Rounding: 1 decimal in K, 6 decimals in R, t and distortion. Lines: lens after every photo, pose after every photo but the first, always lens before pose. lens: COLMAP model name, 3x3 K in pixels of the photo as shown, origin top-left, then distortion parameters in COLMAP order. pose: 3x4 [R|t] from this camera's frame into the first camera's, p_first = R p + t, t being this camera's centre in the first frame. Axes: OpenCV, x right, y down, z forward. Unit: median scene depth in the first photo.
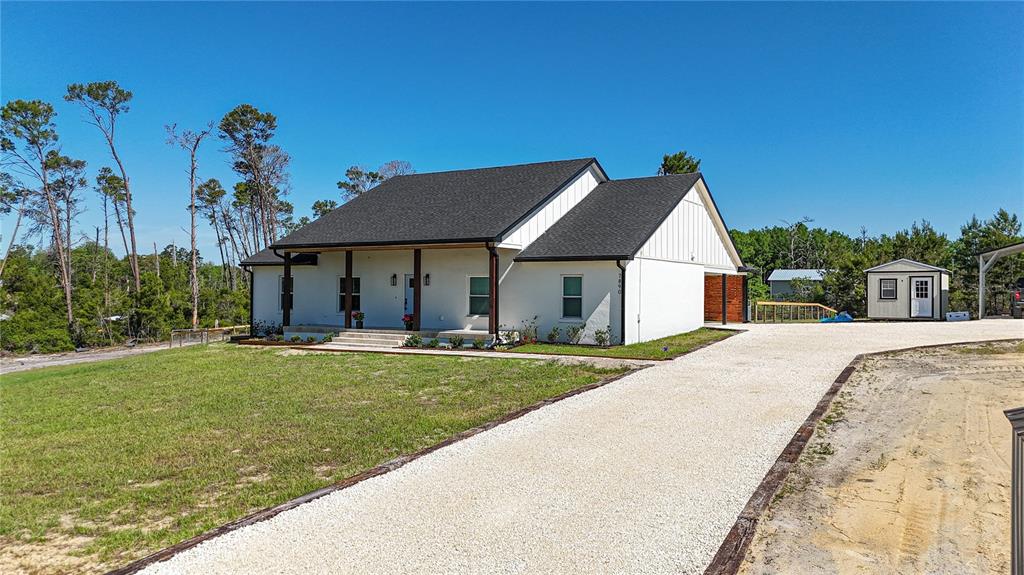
lens RADIAL K [[759.8, 0, 510.1], [0, 759.8, 289.9], [0, 0, 1]] dist [0.077029, -0.077716]
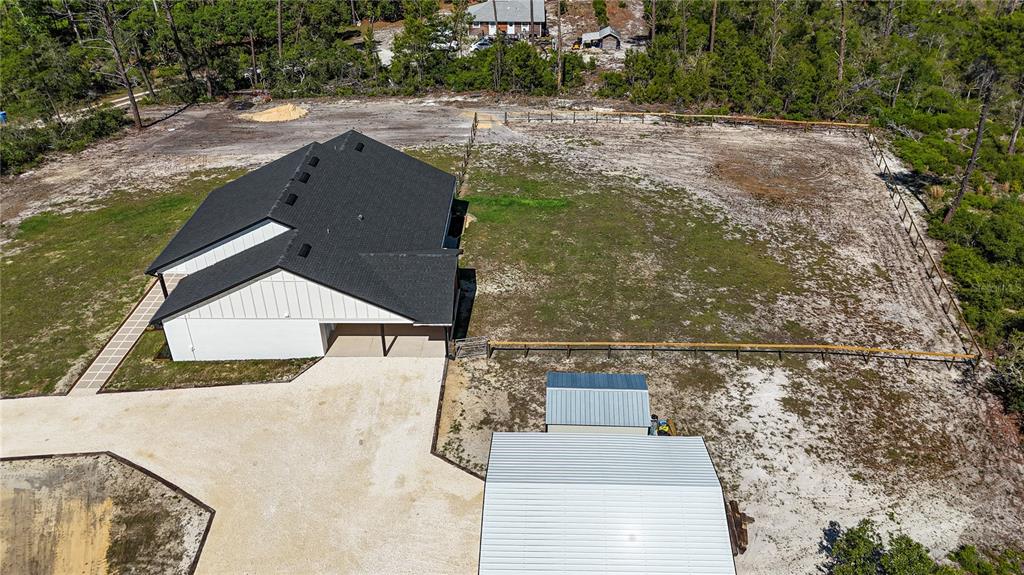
lens RADIAL K [[756.5, 0, 543.5], [0, 756.5, 287.7], [0, 0, 1]] dist [0.071975, -0.044256]
pose [[0.520723, 0.465206, -0.715843, 1.333703], [0.002953, 0.837506, 0.546420, -0.771330], [0.853721, -0.286647, 0.434735, 0.769851]]
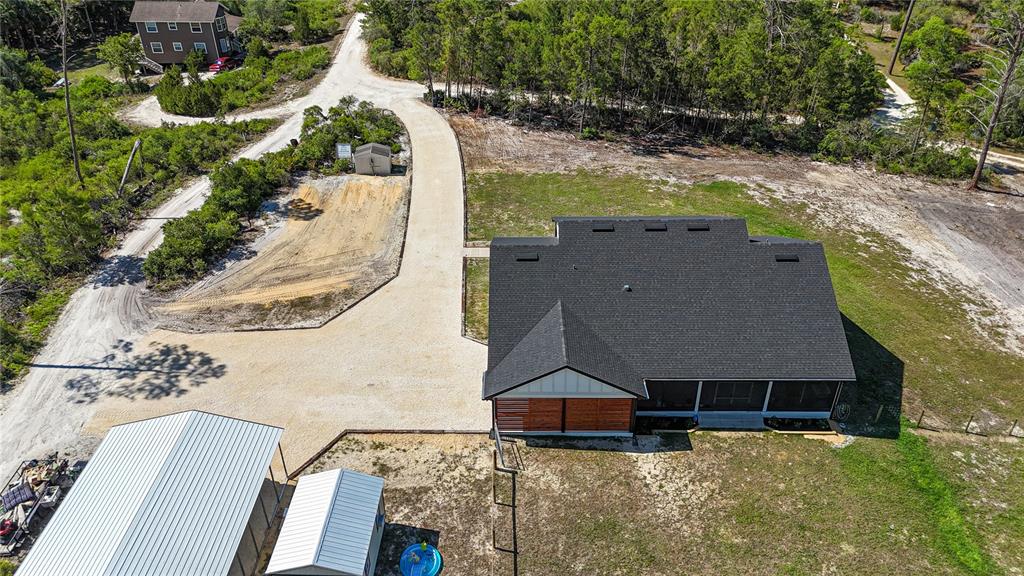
lens RADIAL K [[759.8, 0, 510.1], [0, 759.8, 290.4], [0, 0, 1]] dist [0.077029, -0.077716]
pose [[-0.857826, 0.276736, -0.433072, 0.796017], [-0.002216, 0.840652, 0.541572, -0.790645], [0.513935, 0.465534, -0.720520, 1.941065]]
